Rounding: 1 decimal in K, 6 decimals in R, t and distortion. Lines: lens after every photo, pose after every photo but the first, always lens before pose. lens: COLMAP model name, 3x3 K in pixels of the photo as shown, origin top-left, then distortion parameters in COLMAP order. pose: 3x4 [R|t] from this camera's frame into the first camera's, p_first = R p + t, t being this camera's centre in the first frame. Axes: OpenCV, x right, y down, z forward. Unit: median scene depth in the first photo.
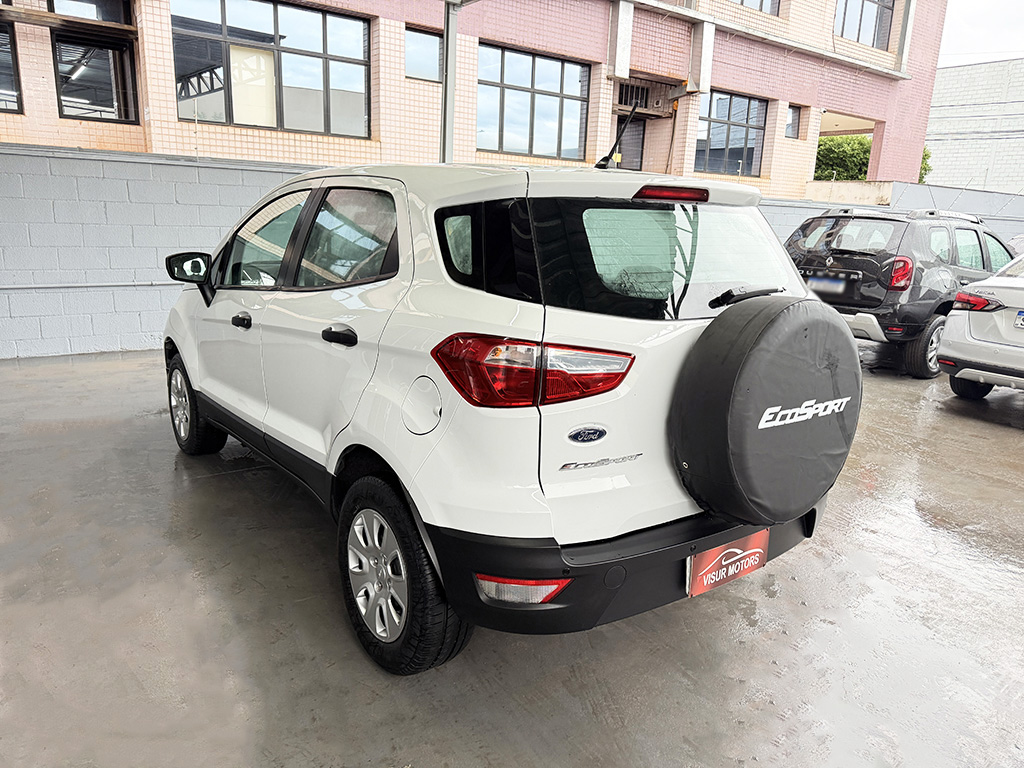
lens RADIAL K [[735.6, 0, 512.0], [0, 735.6, 384.0], [0, 0, 1]] dist [0.046107, -0.047446]
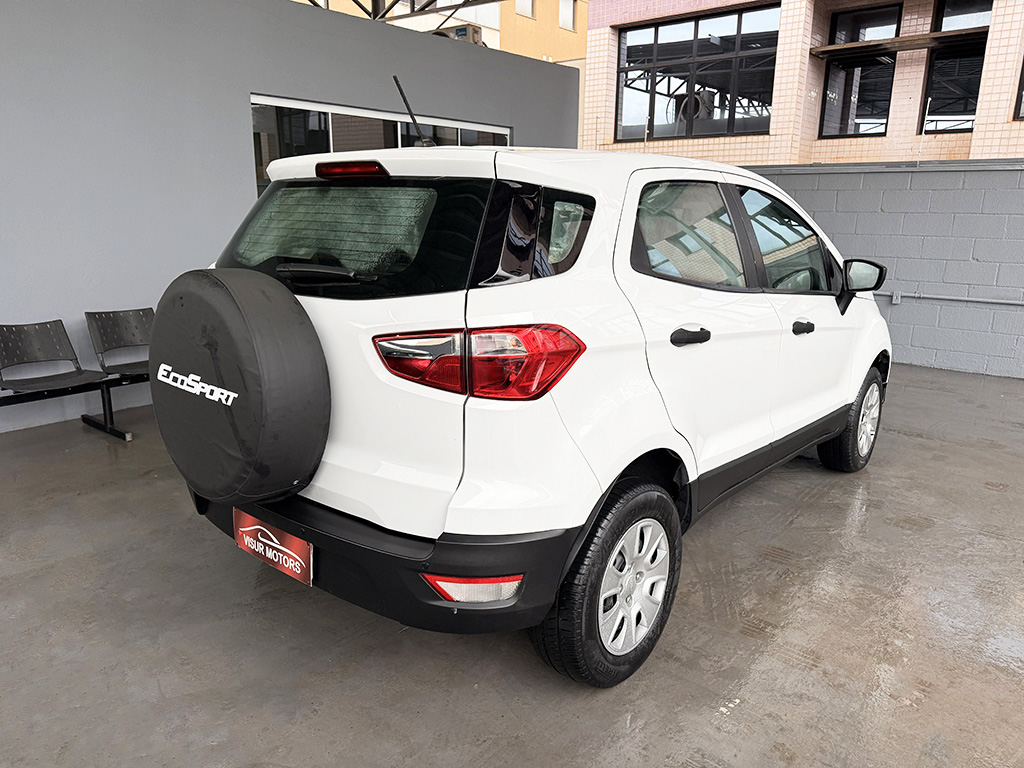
lens RADIAL K [[735.6, 0, 512.0], [0, 735.6, 384.0], [0, 0, 1]] dist [0.046107, -0.047446]
pose [[0.222549, 0.195015, -0.955218, 1.037713], [-0.225245, 0.963566, 0.144241, -0.145407], [0.948544, 0.183058, 0.258367, 0.835025]]
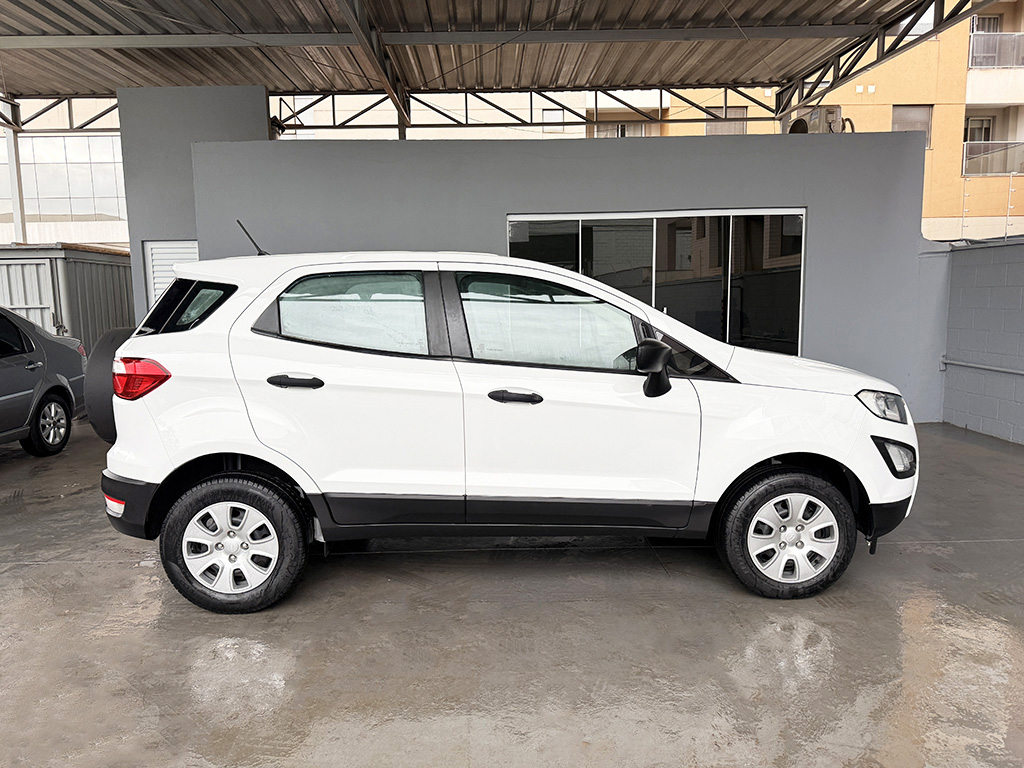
lens RADIAL K [[735.6, 0, 512.0], [0, 735.6, 384.0], [0, 0, 1]] dist [0.046107, -0.047446]
pose [[-0.585555, 0.067160, -0.807846, 1.007341], [-0.188104, 0.958104, 0.215996, -0.435057], [0.788506, 0.278437, -0.548389, 2.149227]]
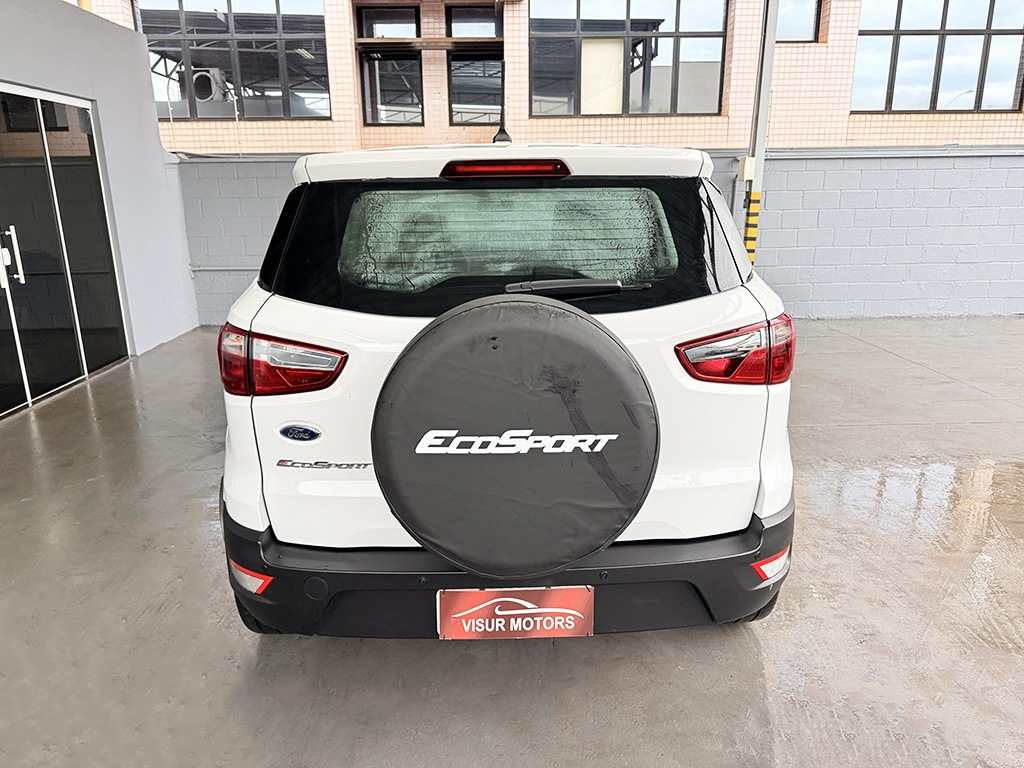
lens RADIAL K [[740.0, 0, 510.2], [0, 740.0, 379.2], [0, 0, 1]] dist [0.040995, -0.044086]
pose [[0.817029, 0.098331, -0.568149, 0.607164], [-0.089001, 0.995049, 0.044228, -0.046947], [0.569686, 0.014430, 0.821736, 0.256698]]
